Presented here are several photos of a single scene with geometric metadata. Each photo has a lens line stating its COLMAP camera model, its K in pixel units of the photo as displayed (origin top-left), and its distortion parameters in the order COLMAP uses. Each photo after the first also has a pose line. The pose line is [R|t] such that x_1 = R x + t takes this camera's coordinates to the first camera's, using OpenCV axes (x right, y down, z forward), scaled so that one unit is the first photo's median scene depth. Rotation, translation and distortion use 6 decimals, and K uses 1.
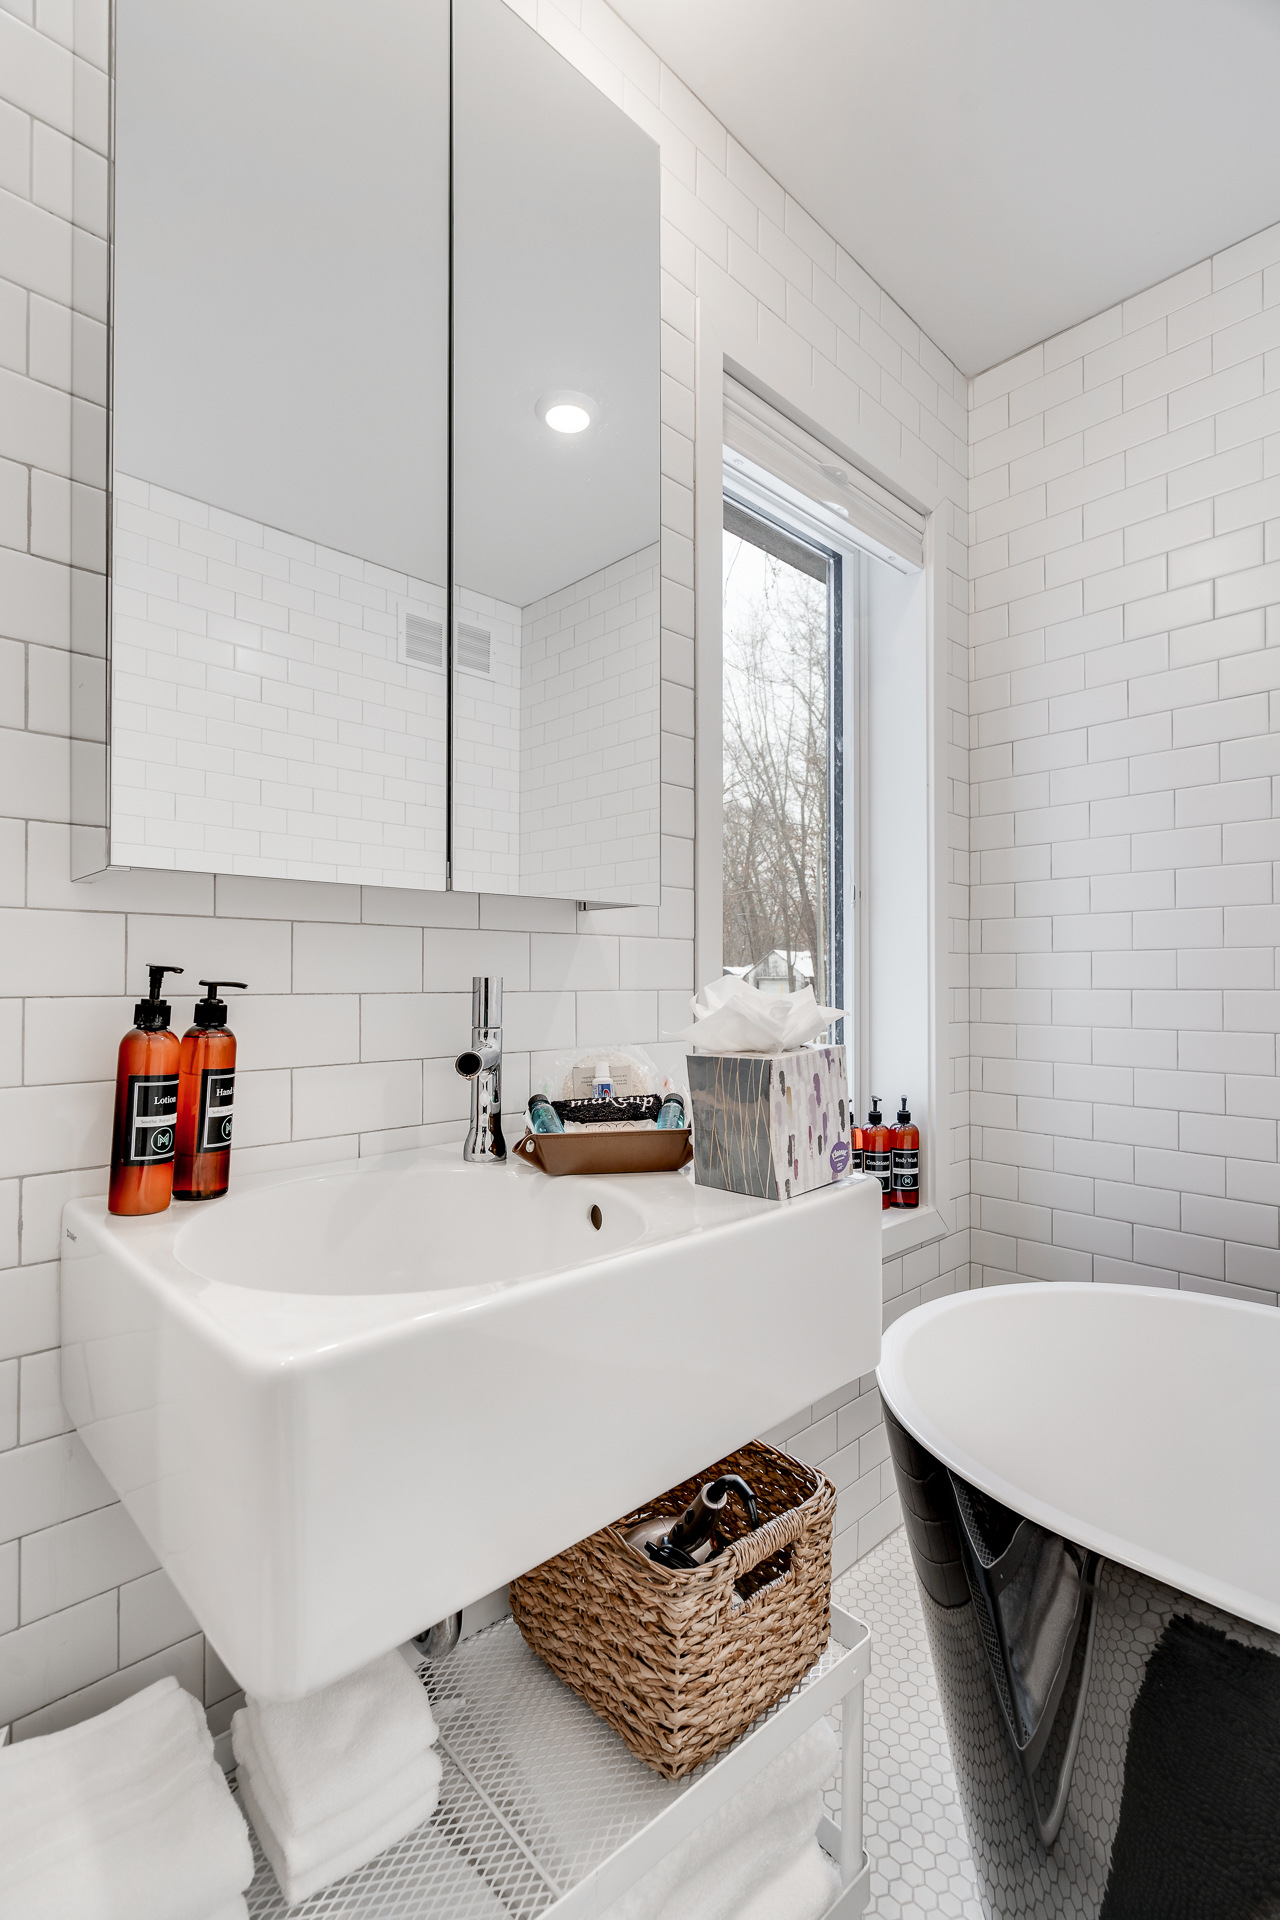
lens RADIAL K [[870.8, 0, 639.5], [0, 870.8, 968.4], [0, 0, 1]] dist [-0.001447, 0.000794]
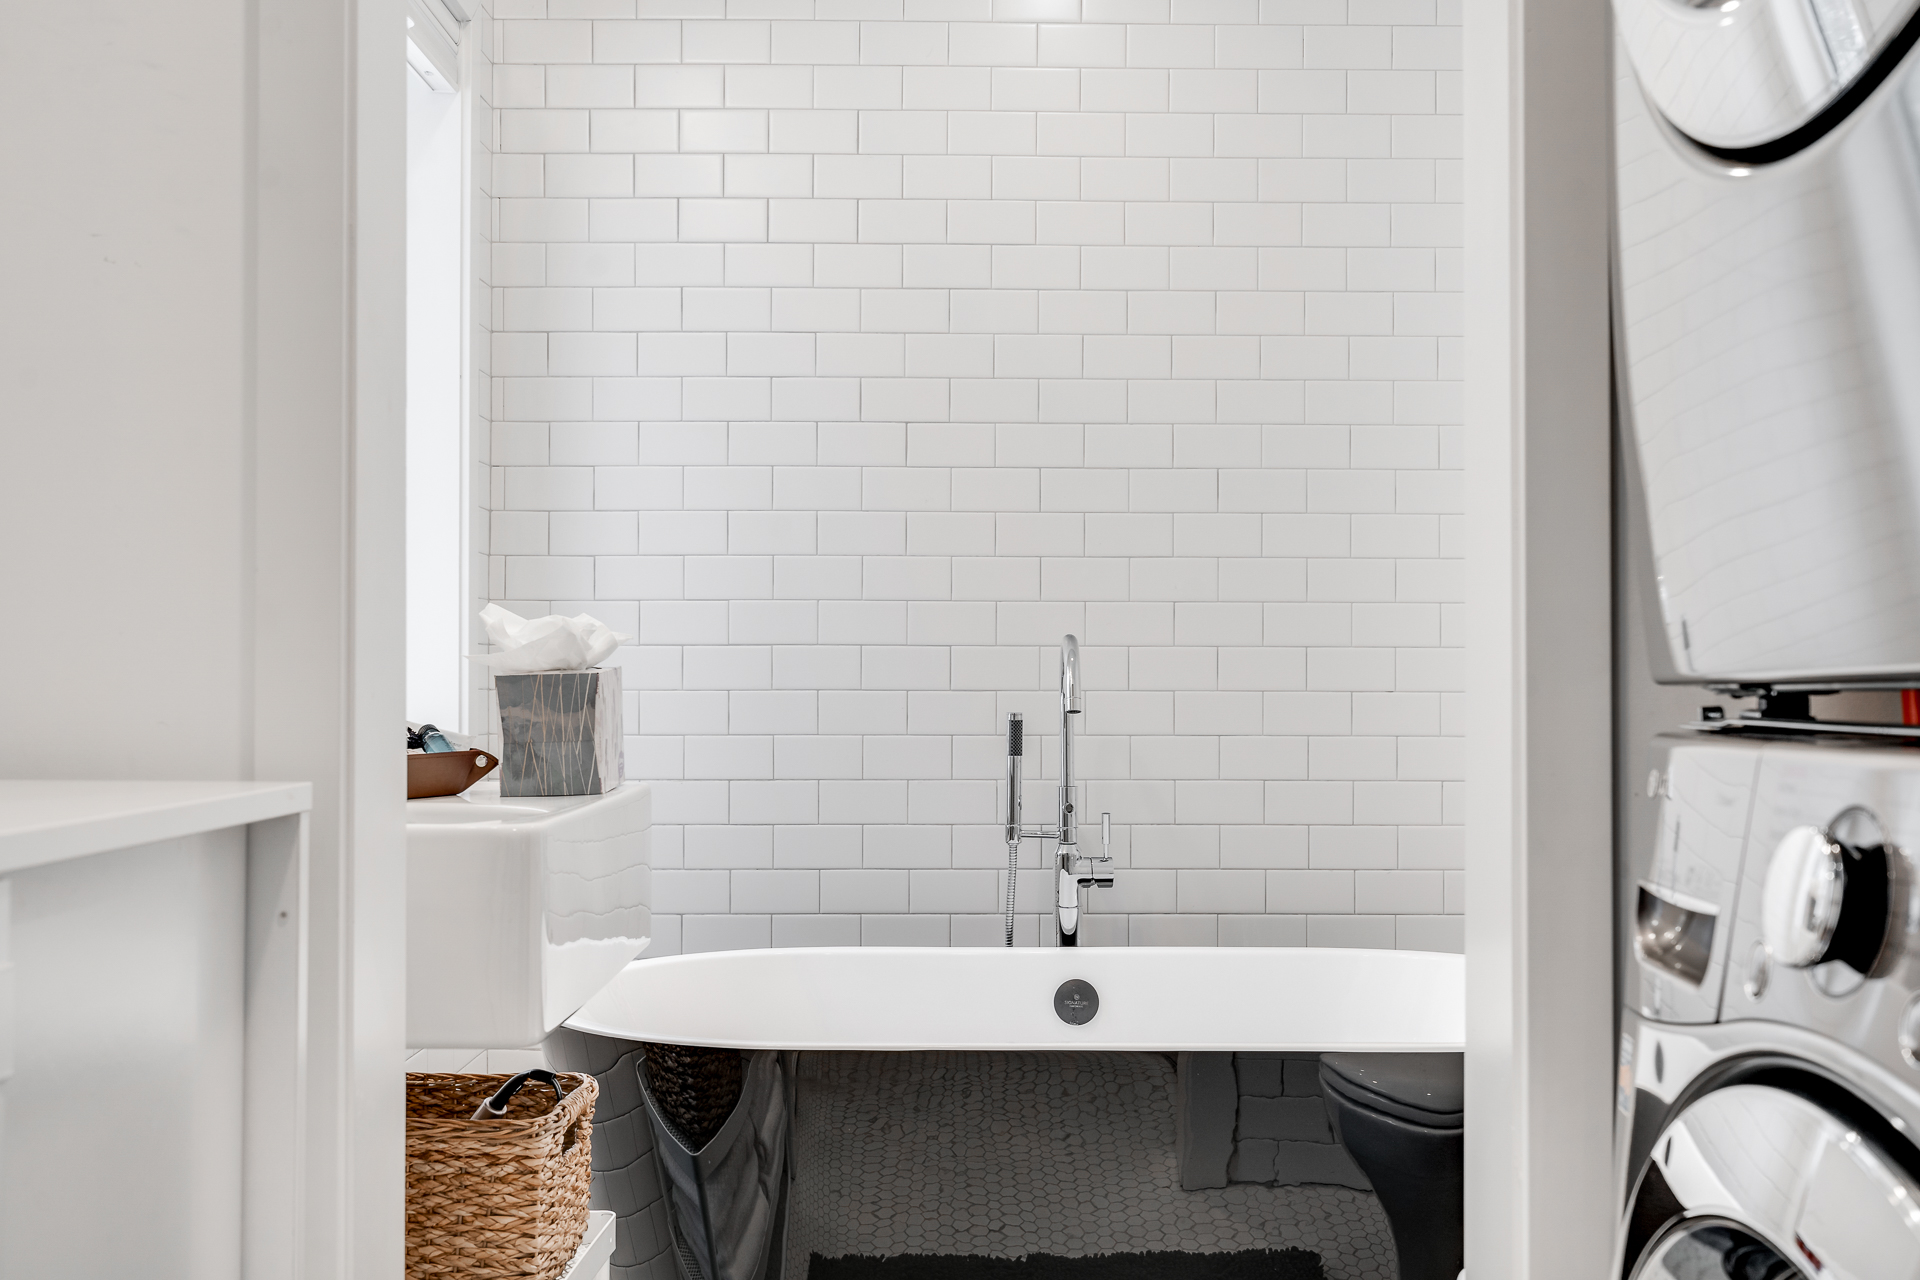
lens RADIAL K [[1875.7, 0, 959.8], [0, 1875.7, 643.5], [0, 0, 1]] dist [0.011505, 0.000000]
pose [[0.684963, 0.014567, 0.728432, -1.274001], [-0.010208, 0.999894, -0.010397, 0.082906], [-0.728506, -0.000314, 0.685039, -1.009926]]
